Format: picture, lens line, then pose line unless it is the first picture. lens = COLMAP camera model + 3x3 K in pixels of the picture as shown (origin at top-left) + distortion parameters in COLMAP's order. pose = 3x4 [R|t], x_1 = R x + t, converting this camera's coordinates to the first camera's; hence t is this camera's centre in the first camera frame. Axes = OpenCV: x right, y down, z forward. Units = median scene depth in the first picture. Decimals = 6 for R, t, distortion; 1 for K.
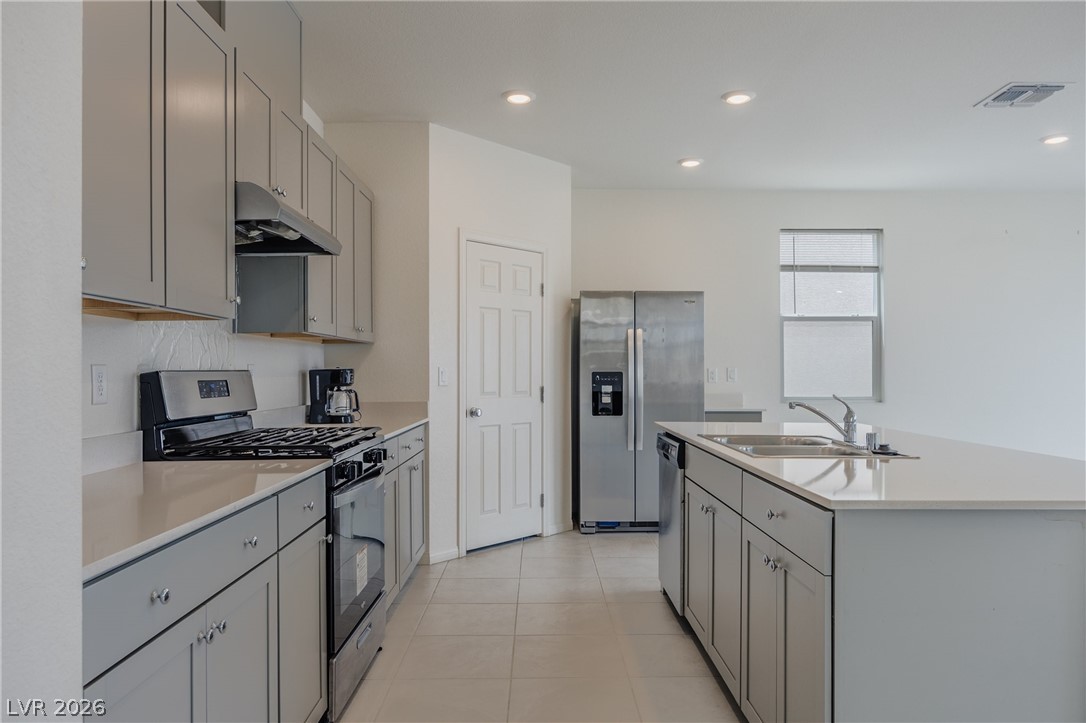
lens RADIAL K [[743.0, 0, 543.0], [0, 743.0, 361.5], [0, 0, 1]] dist [-0.008111, -0.001488]
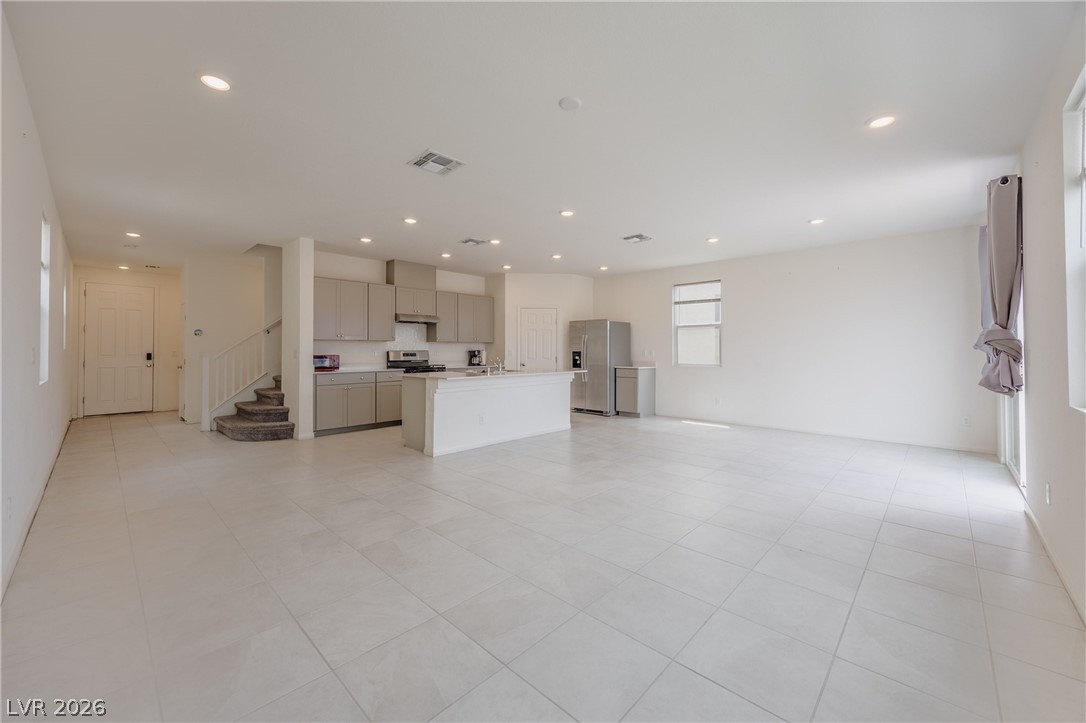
lens RADIAL K [[424.4, 0, 542.2], [0, 424.4, 345.9], [0, 0, 1]] dist [0.000304, 0.000014]
pose [[0.721562, -0.005563, -0.692328, 1.049618], [0.006586, 0.999978, -0.001170, -0.004705], [0.692319, -0.003716, 0.721582, -0.177608]]
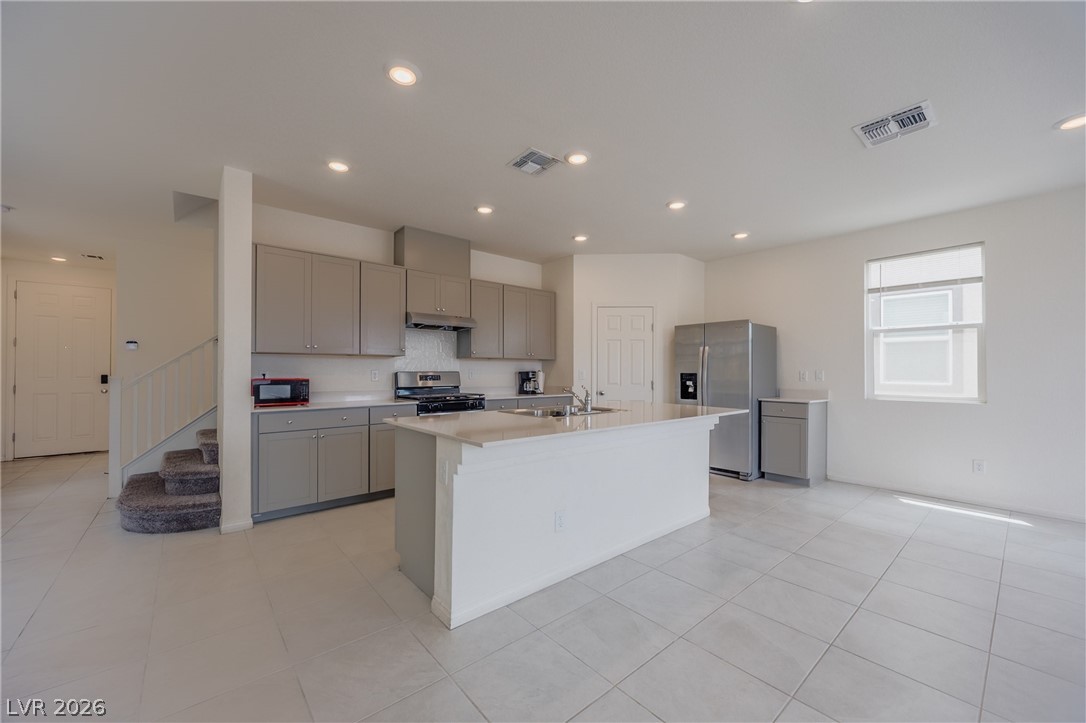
lens RADIAL K [[415.6, 0, 530.8], [0, 415.6, 366.0], [0, 0, 1]] dist [0.000221, -0.000179]
pose [[0.632139, -0.007315, -0.774821, 0.588774], [0.006522, 0.999970, -0.004119, -0.000721], [0.774828, -0.002449, 0.632168, 0.134202]]
